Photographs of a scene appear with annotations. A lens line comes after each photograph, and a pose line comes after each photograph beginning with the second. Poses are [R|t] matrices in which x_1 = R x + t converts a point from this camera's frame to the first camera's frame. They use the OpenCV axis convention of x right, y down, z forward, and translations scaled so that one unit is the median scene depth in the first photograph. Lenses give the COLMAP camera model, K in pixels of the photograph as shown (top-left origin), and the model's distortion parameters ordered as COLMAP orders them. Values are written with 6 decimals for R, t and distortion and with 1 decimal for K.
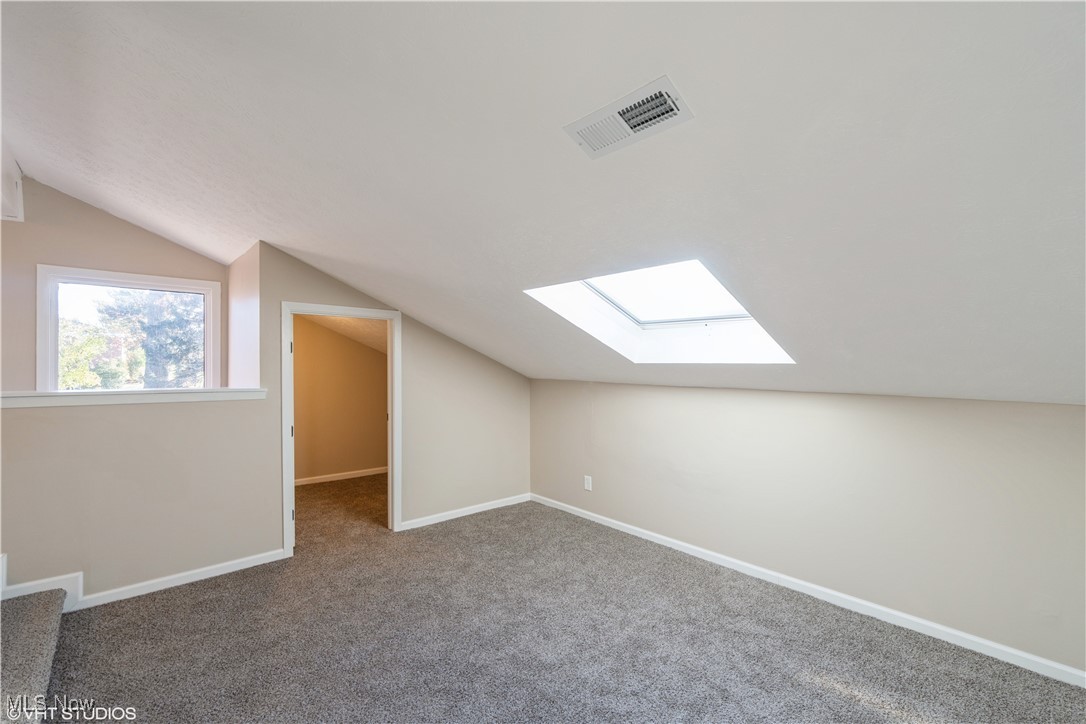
lens RADIAL K [[479.8, 0, 539.9], [0, 479.8, 363.5], [0, 0, 1]] dist [-0.004150, 0.000407]
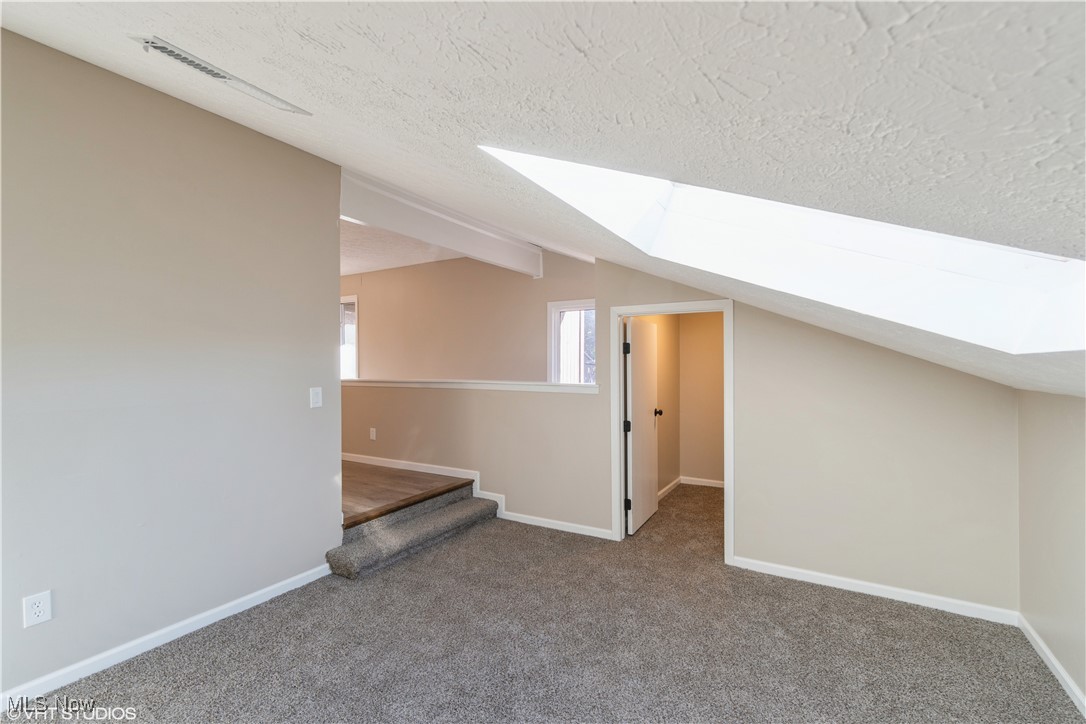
lens RADIAL K [[479.8, 0, 539.6], [0, 479.8, 362.7], [0, 0, 1]] dist [-0.004150, 0.000407]
pose [[0.281870, -0.010397, -0.959396, 0.438313], [-0.000601, 0.999939, -0.011013, 0.010604], [0.959452, 0.003681, 0.281847, 0.480939]]
